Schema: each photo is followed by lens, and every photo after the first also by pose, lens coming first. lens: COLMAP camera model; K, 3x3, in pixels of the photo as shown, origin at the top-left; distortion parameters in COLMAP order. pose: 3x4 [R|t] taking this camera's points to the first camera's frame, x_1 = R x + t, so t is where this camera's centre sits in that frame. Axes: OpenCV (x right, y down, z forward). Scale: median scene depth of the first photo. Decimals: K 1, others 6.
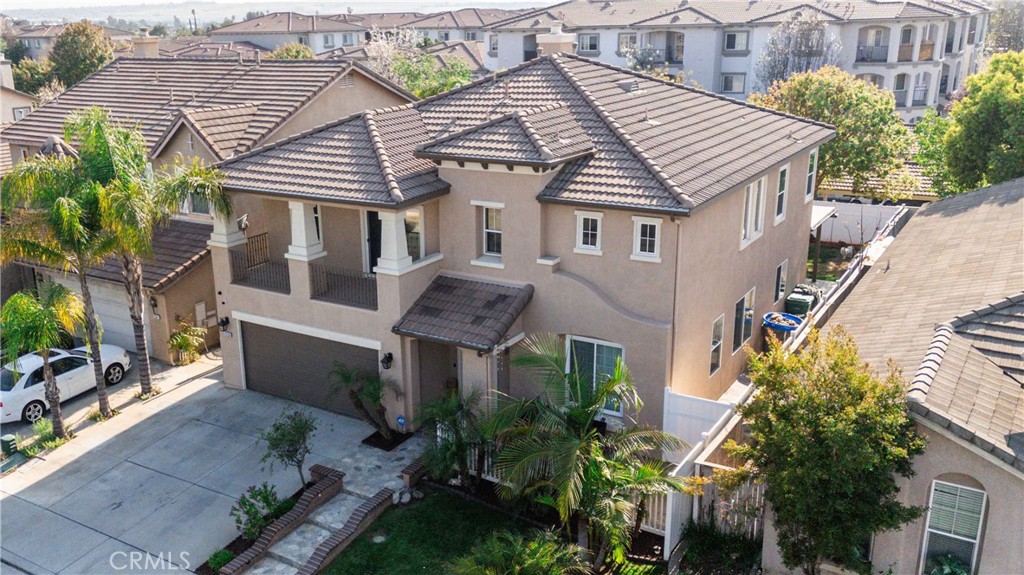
lens RADIAL K [[864.0, 0, 512.0], [0, 864.0, 287.5], [0, 0, 1]] dist [0.087796, -0.101020]
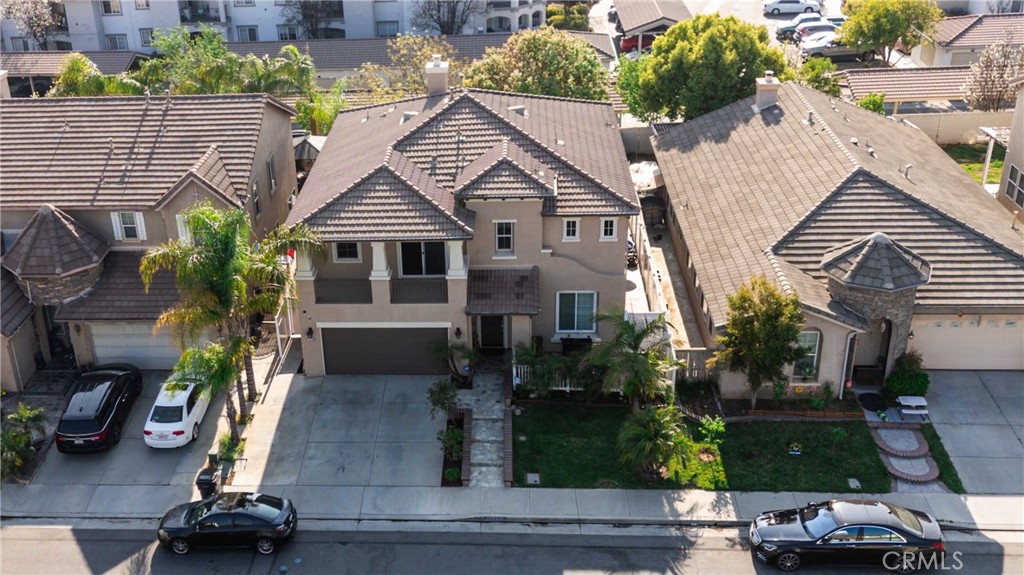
lens RADIAL K [[980.4, 0, 458.8], [0, 980.4, 228.2], [0, 0, 1]] dist [0.061323, -0.001463]
pose [[0.887439, -0.194105, 0.418062, -0.798805], [0.153785, 0.979722, 0.128434, -0.306855], [-0.434514, -0.049686, 0.899294, -0.529633]]
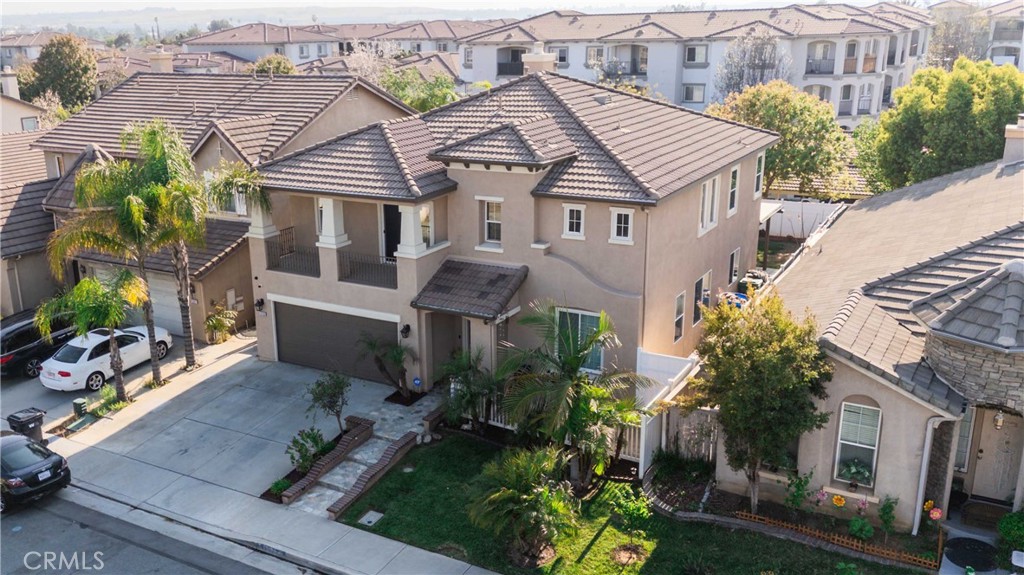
lens RADIAL K [[864.0, 0, 512.0], [0, 864.0, 287.5], [0, 0, 1]] dist [0.087796, -0.101020]
pose [[0.999219, -0.009698, 0.038318, -0.041196], [0.010015, 0.999917, -0.008099, 0.034607], [-0.038237, 0.008476, 0.999233, -0.188054]]
